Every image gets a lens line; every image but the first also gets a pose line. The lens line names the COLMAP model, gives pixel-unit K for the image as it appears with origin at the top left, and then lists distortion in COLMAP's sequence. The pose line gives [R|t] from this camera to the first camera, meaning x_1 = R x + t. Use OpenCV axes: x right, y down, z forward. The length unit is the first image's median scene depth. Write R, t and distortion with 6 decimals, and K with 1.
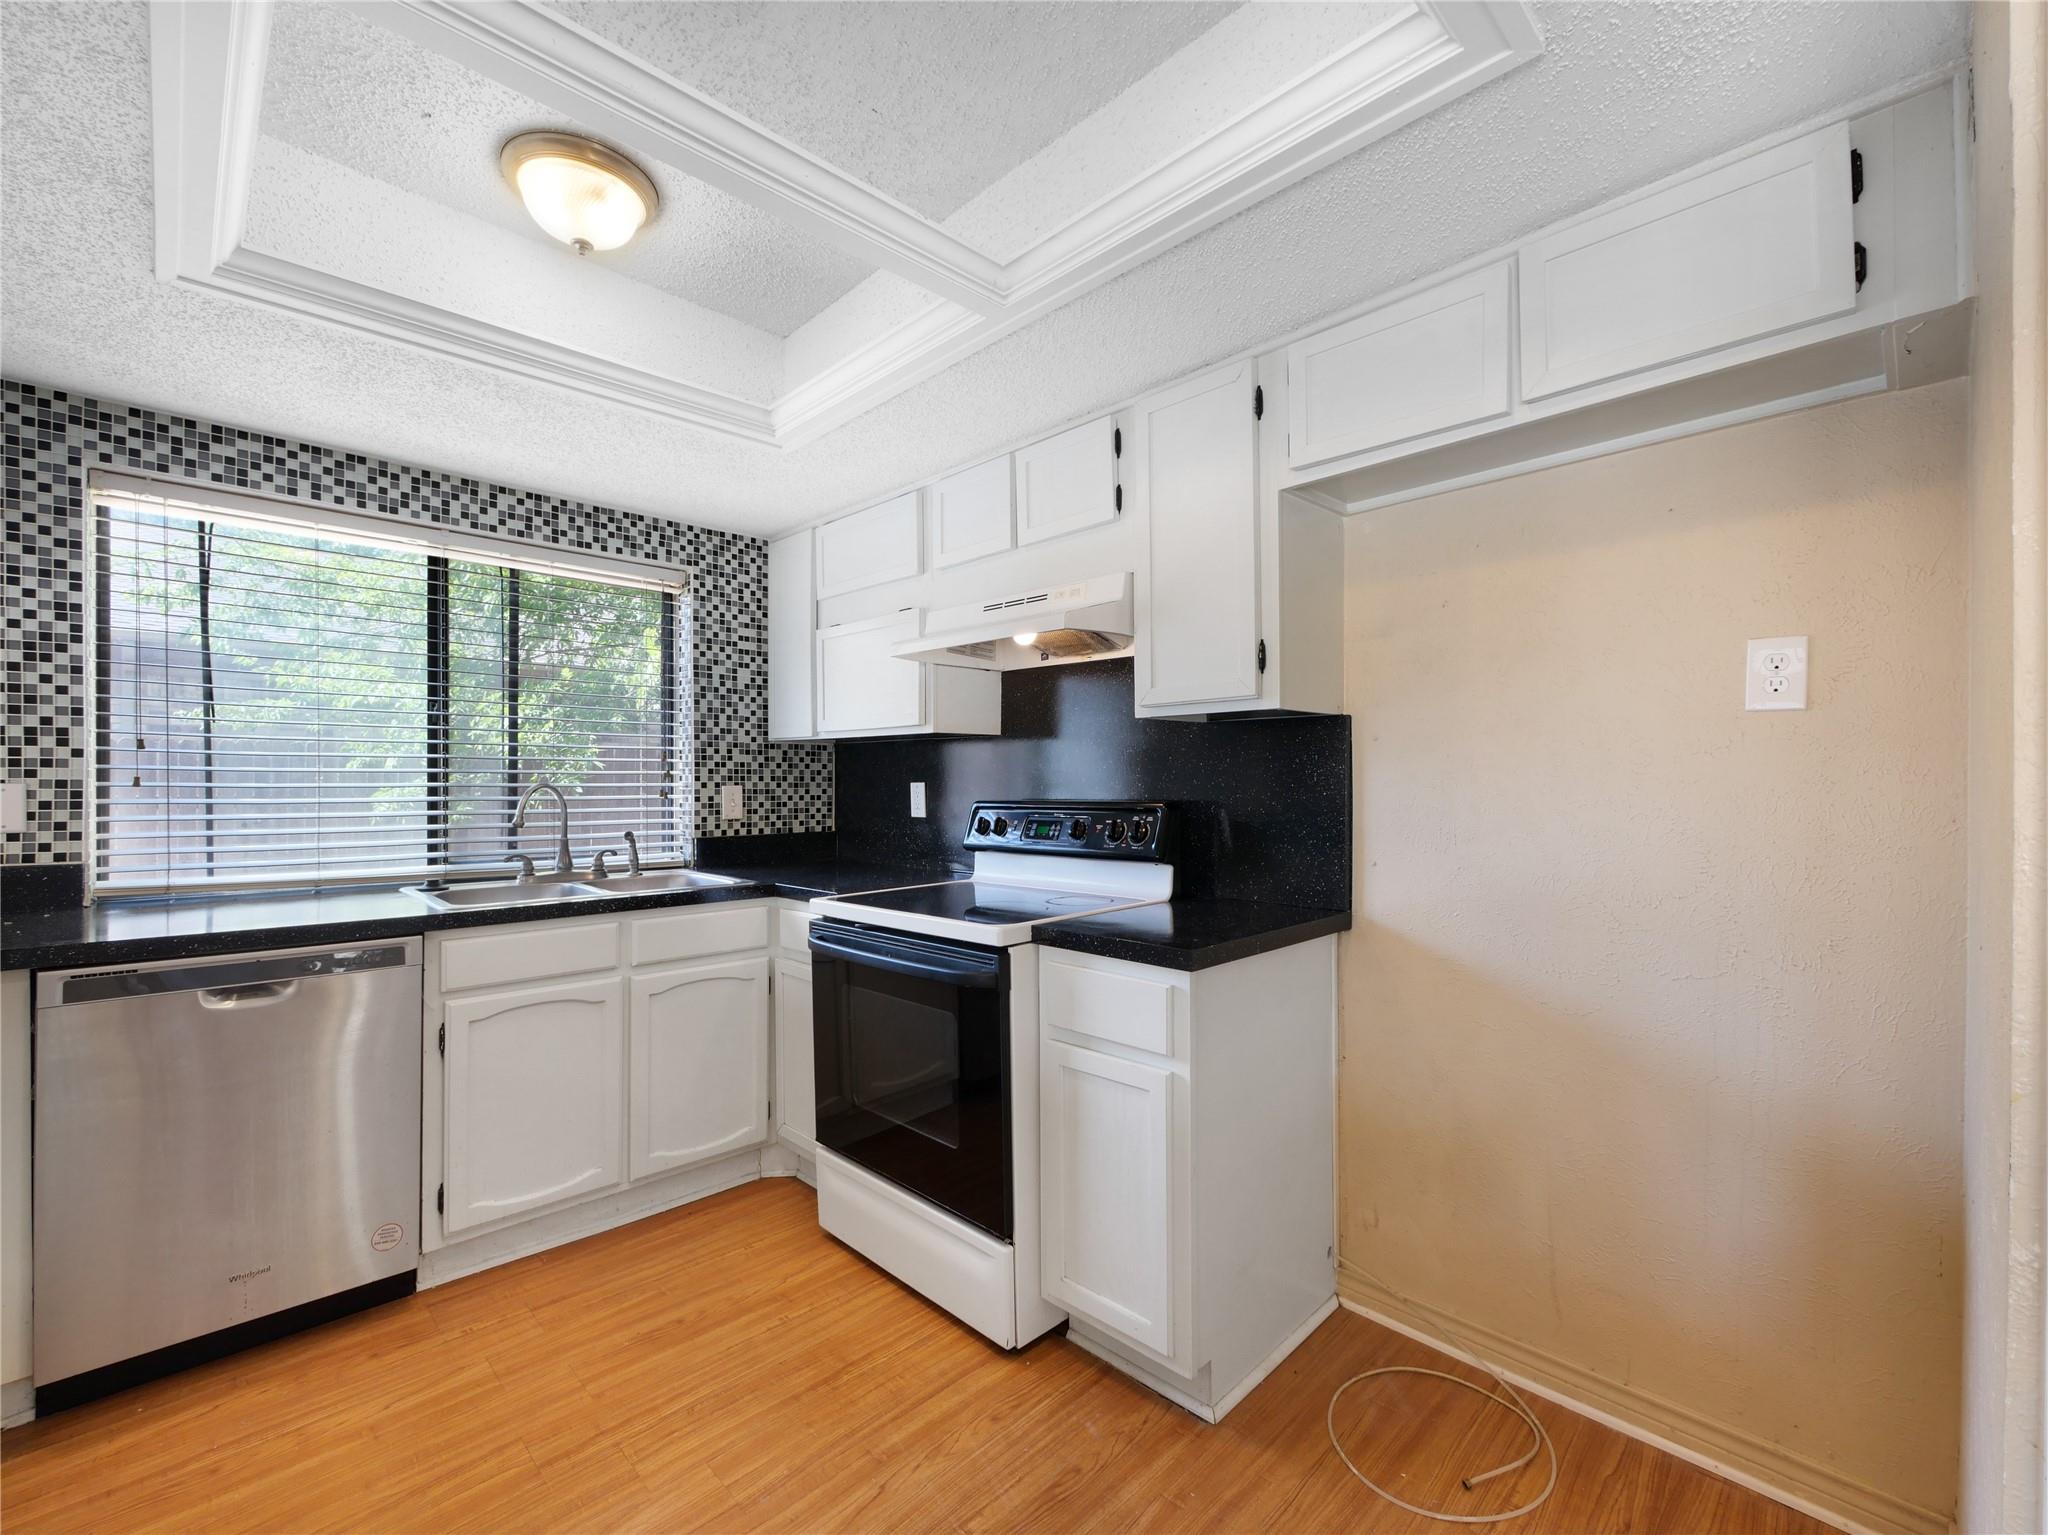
lens RADIAL K [[886.4, 0, 1019.6], [0, 886.4, 774.0], [0, 0, 1]] dist [-0.002667, -0.000064]
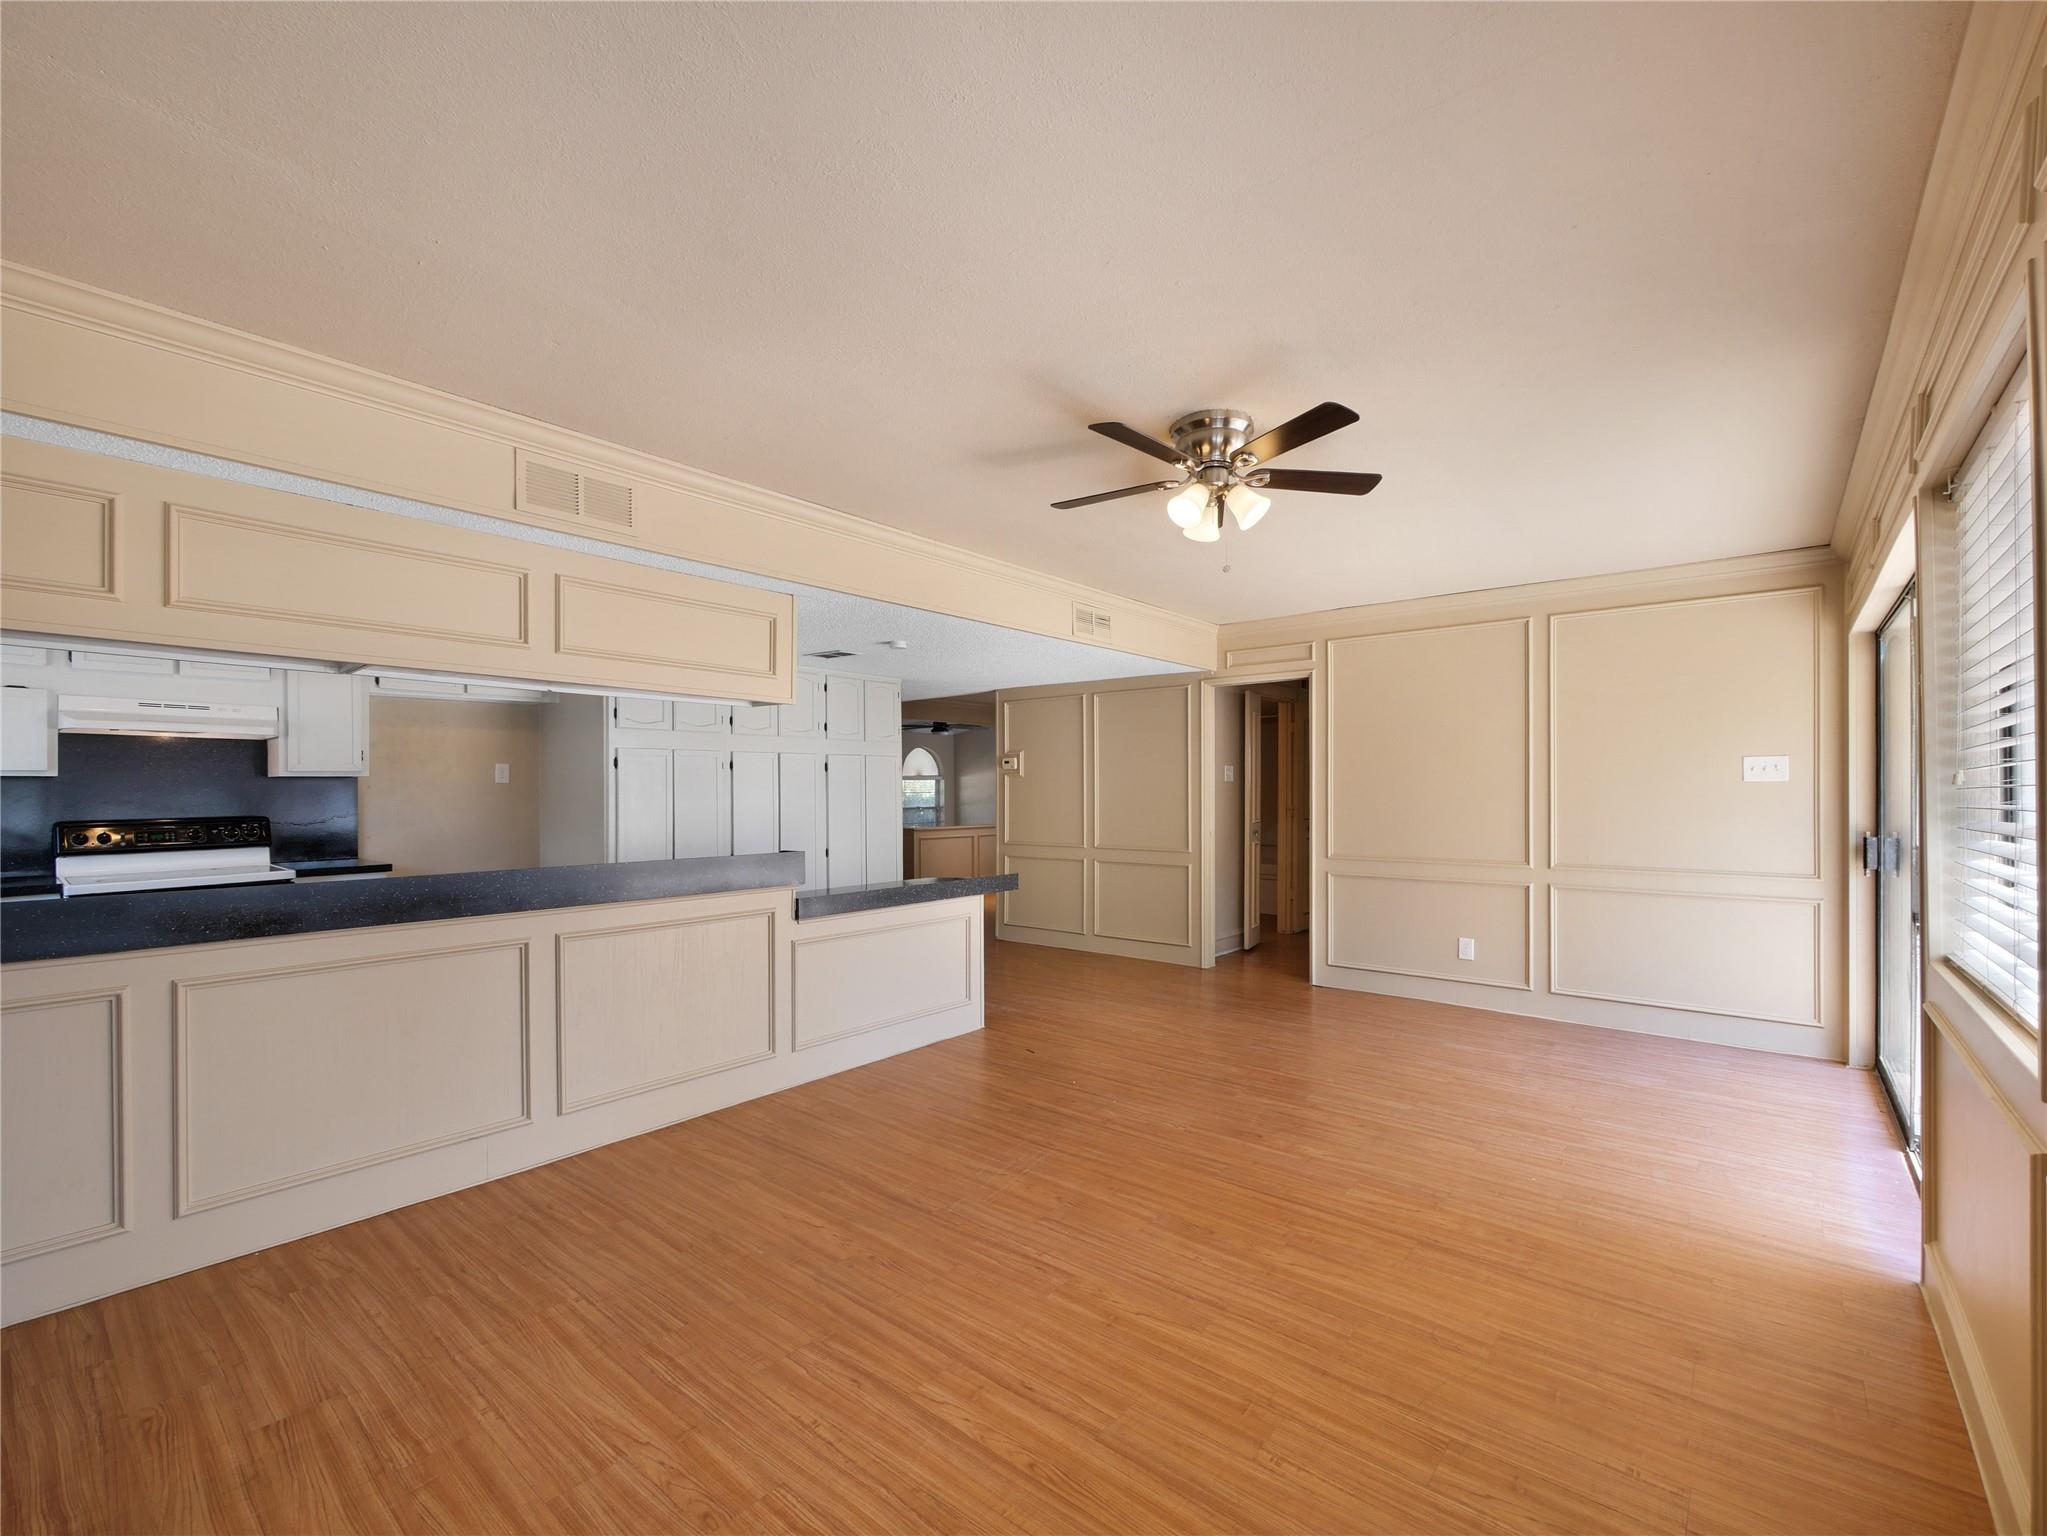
lens RADIAL K [[885.9, 0, 1019.1], [0, 885.9, 774.4], [0, 0, 1]] dist [-0.002667, -0.000064]
pose [[-0.102384, 0.018602, 0.994571, -1.954974], [0.003307, 0.999826, -0.018360, -0.018801], [-0.994739, 0.001409, -0.102428, -0.504543]]
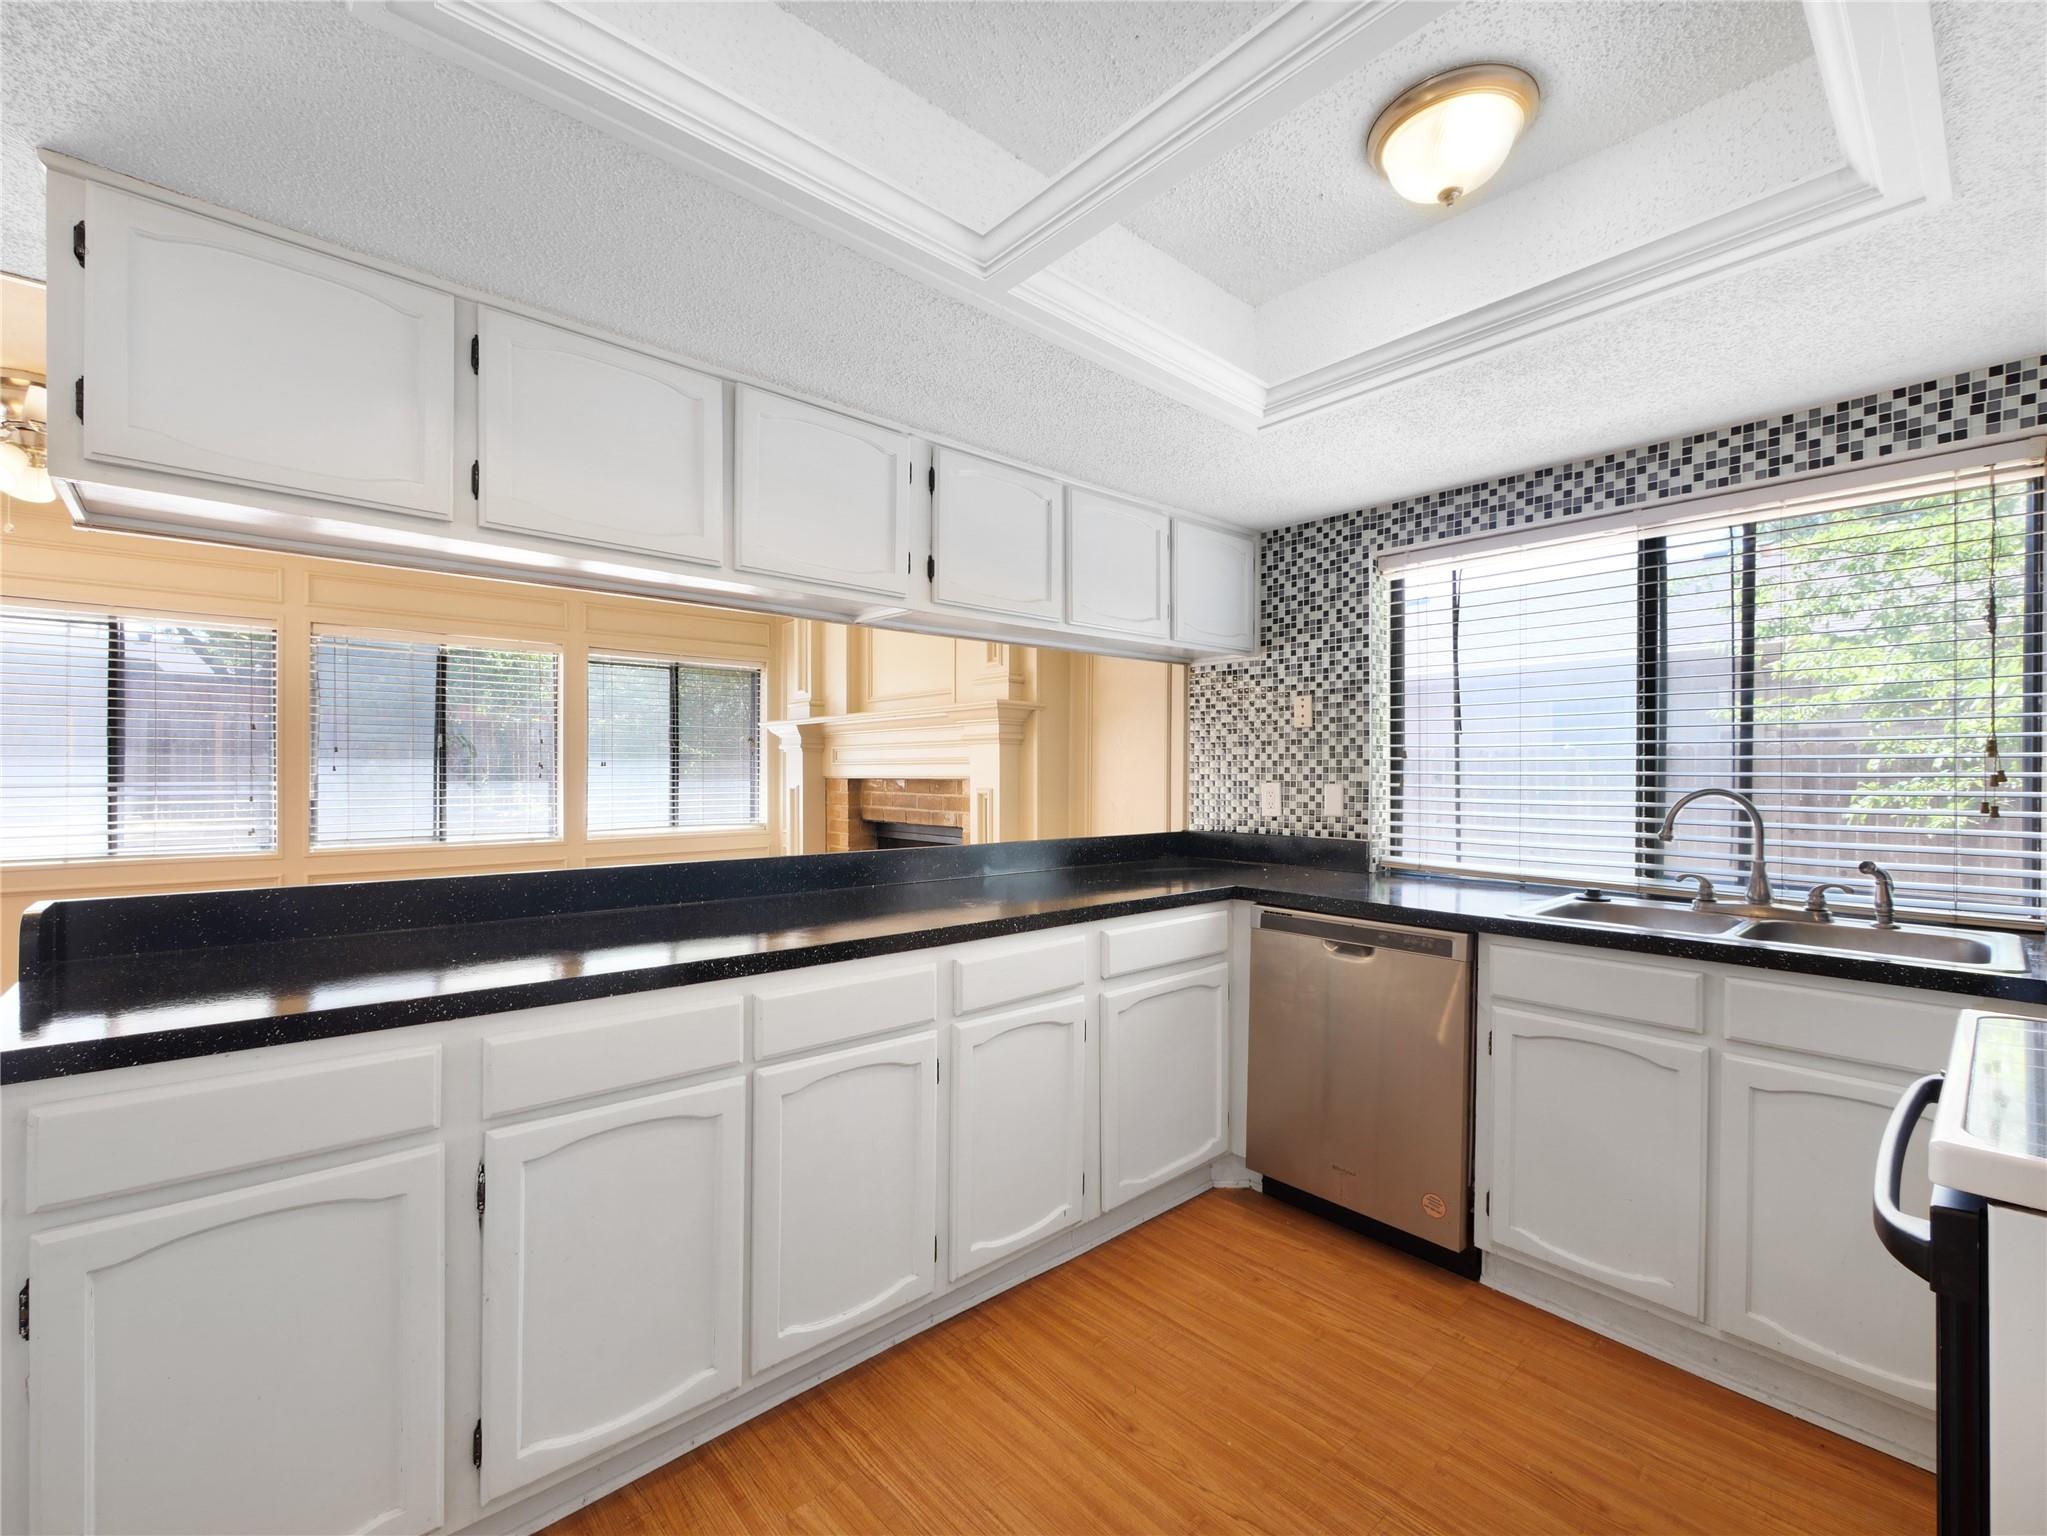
lens RADIAL K [[885.9, 0, 1019.1], [0, 885.9, 774.4], [0, 0, 1]] dist [-0.002667, -0.000064]
pose [[-0.053608, -0.006064, -0.998544, 0.332915], [-0.001201, 0.999981, -0.006009, 0.003932], [0.998561, 0.000877, -0.053614, 0.467557]]
